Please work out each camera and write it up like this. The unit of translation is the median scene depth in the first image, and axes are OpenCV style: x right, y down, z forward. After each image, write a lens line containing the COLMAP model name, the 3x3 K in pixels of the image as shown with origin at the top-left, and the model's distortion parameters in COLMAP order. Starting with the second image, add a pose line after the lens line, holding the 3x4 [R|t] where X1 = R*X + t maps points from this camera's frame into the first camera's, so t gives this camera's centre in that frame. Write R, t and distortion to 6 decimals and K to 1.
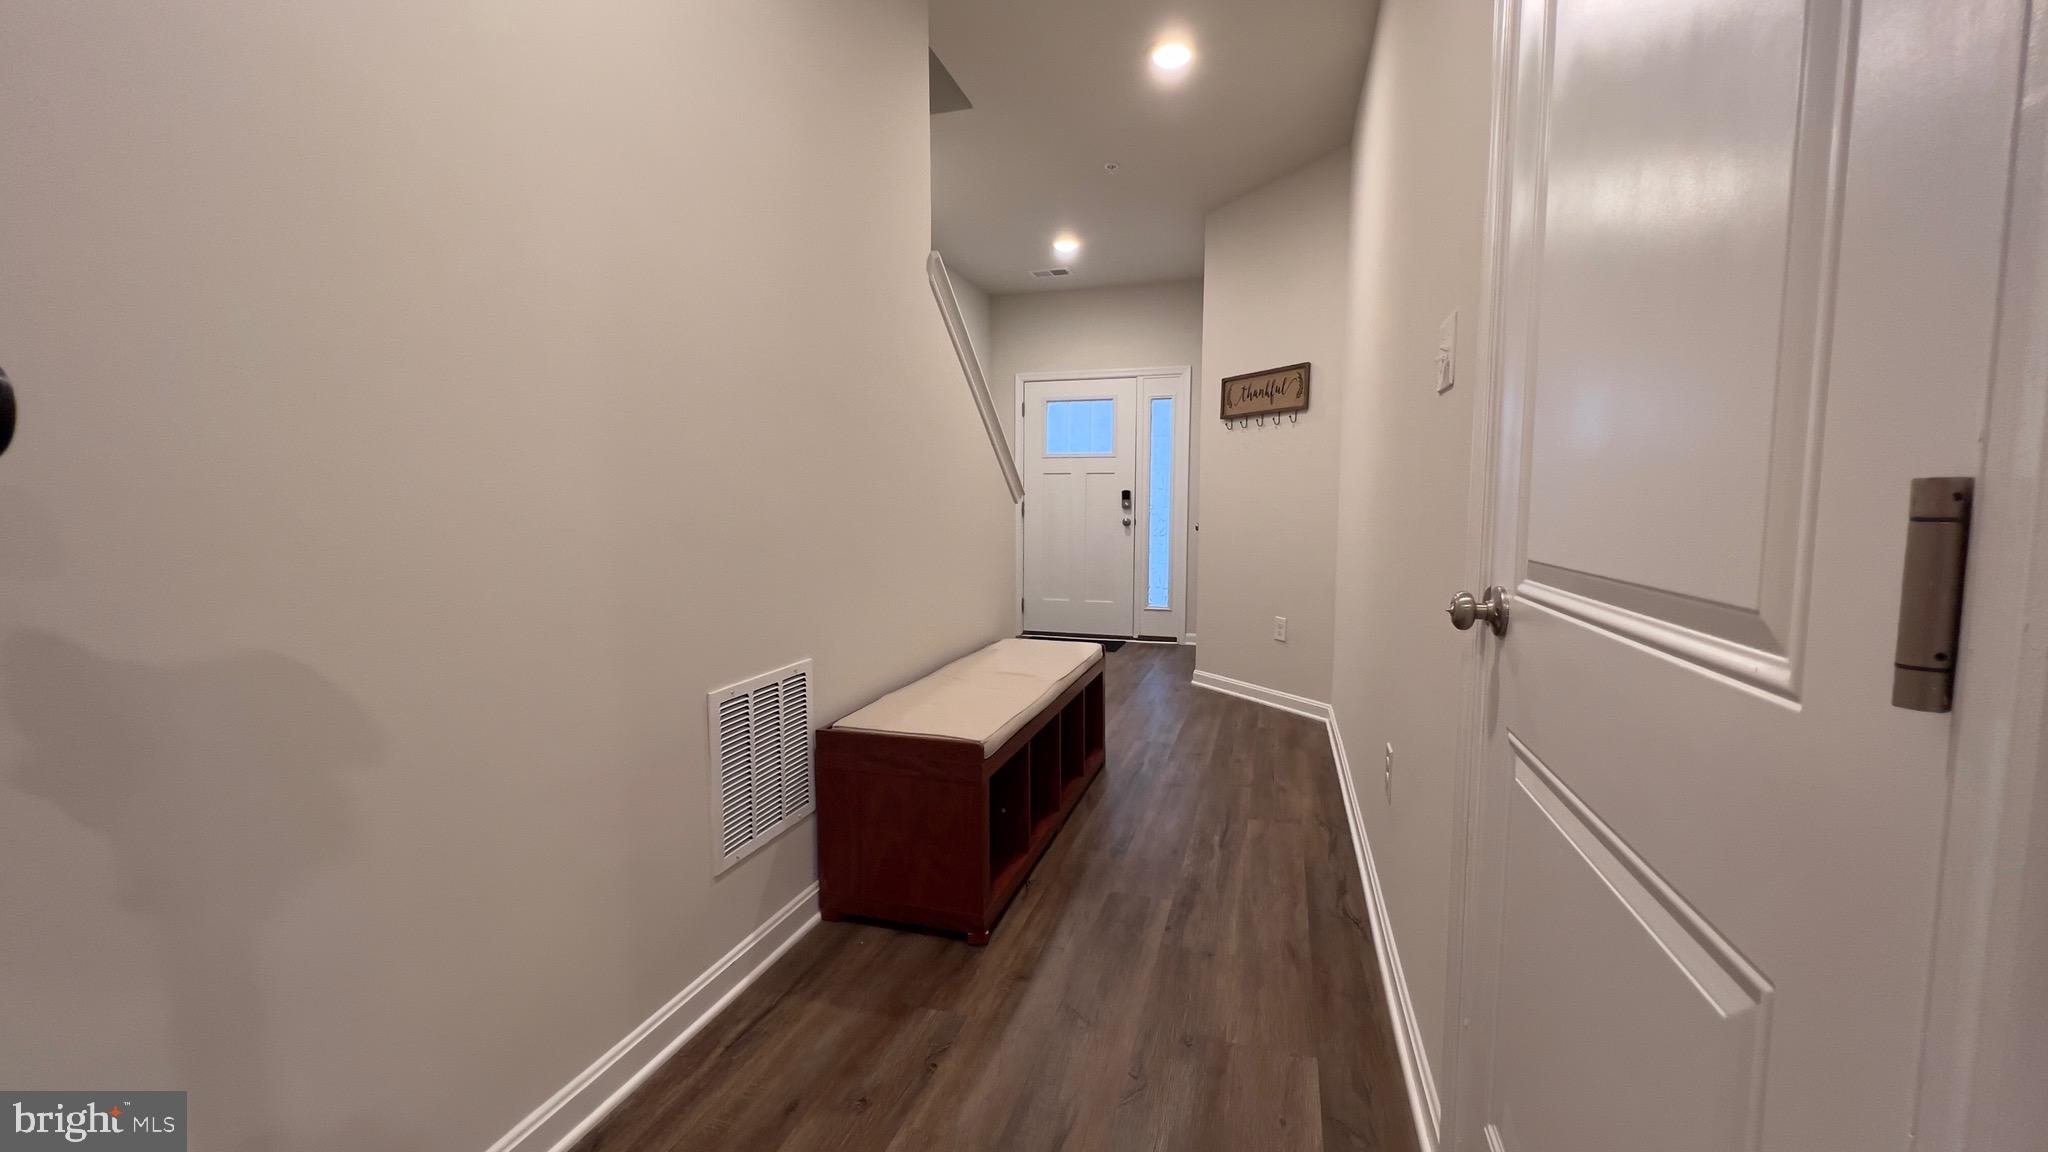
lens RADIAL K [[819.5, 0, 1024.0], [0, 819.5, 576.0], [0, 0, 1]] dist [0.000315, 0.000786]
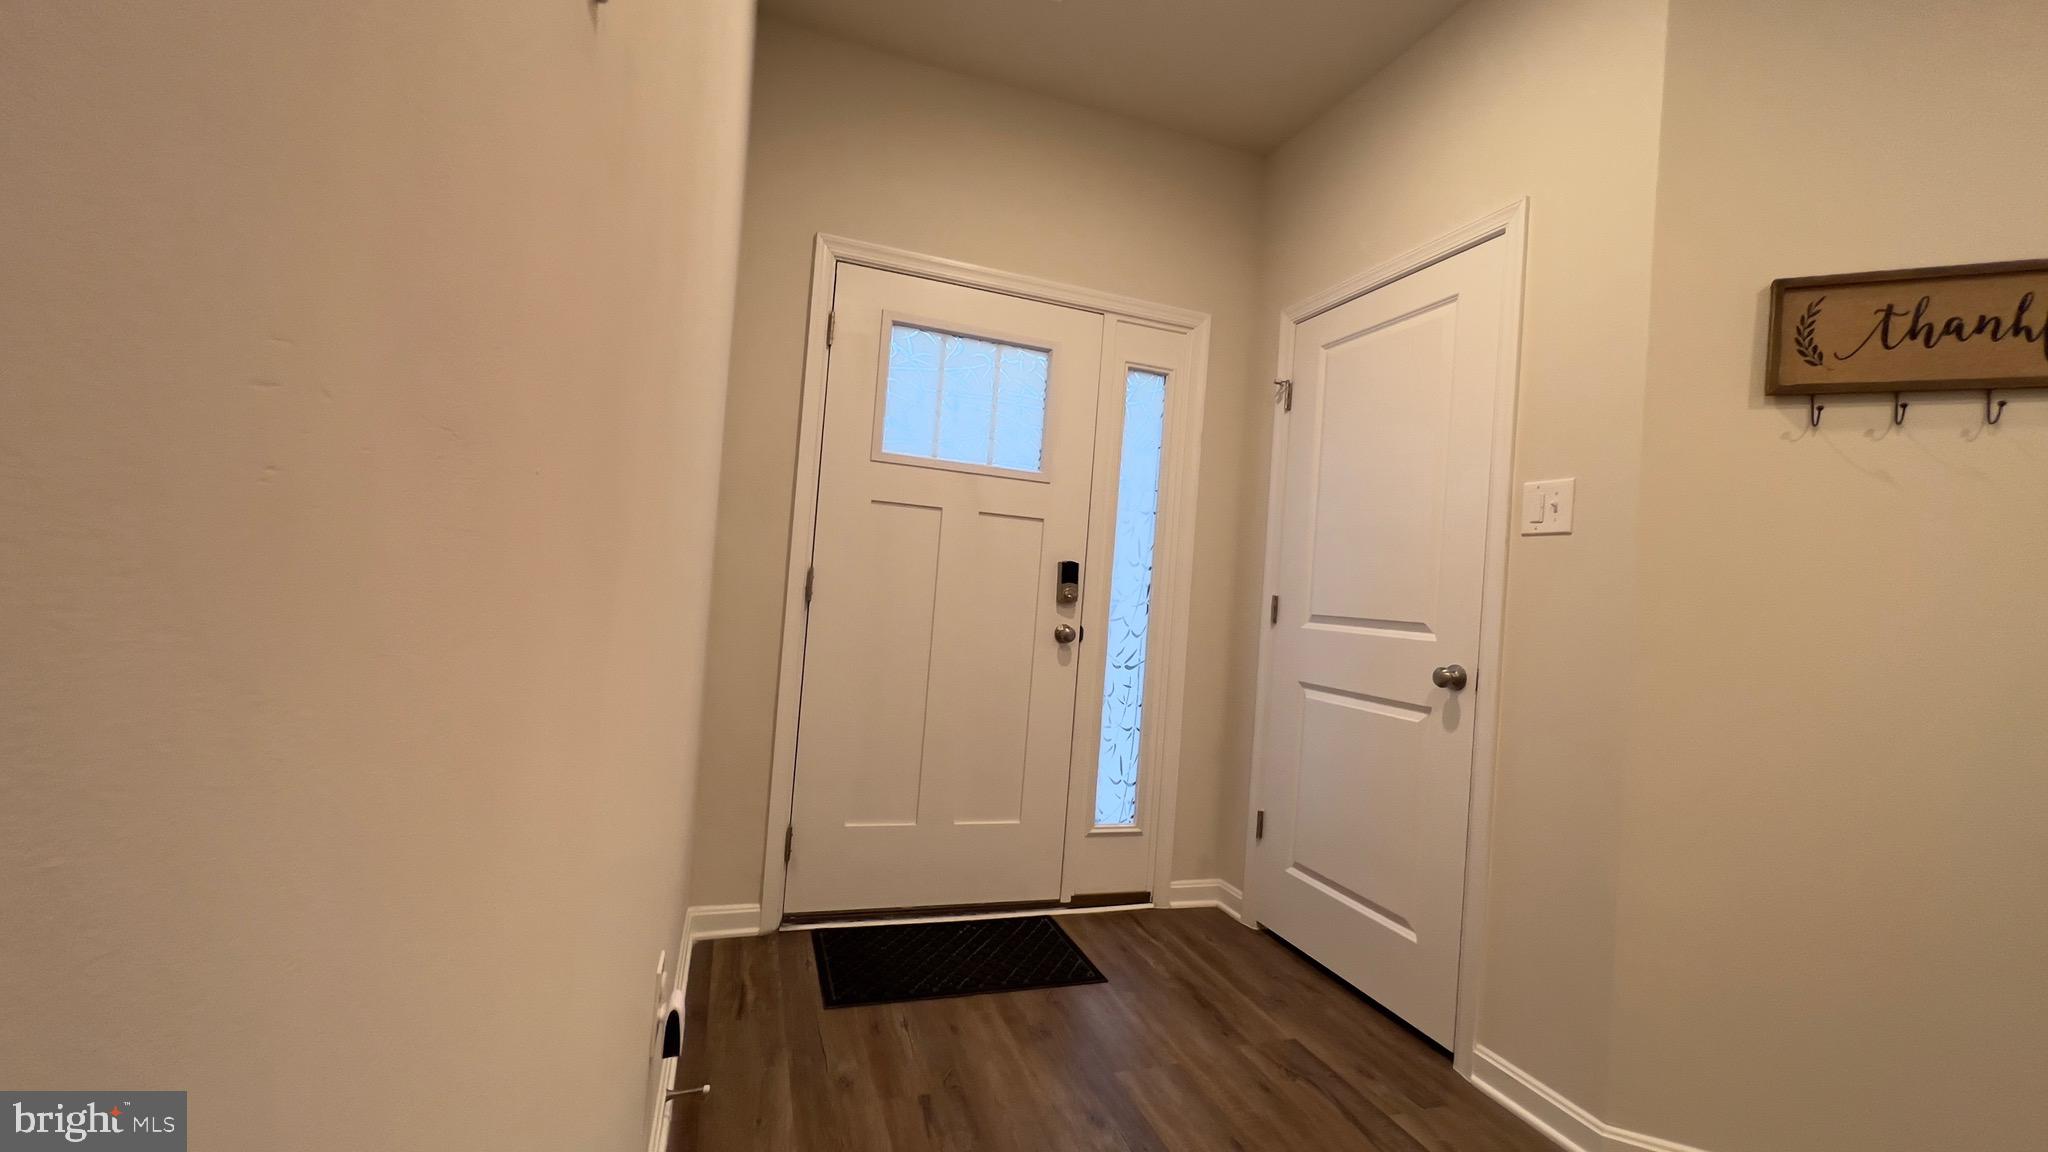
lens RADIAL K [[819.5, 0, 1024.0], [0, 819.5, 576.0], [0, 0, 1]] dist [0.000315, 0.000786]
pose [[0.799901, 0.068790, 0.596176, -0.152659], [-0.017952, 0.995707, -0.090803, -0.056540], [-0.599863, 0.061931, 0.797702, 0.663288]]
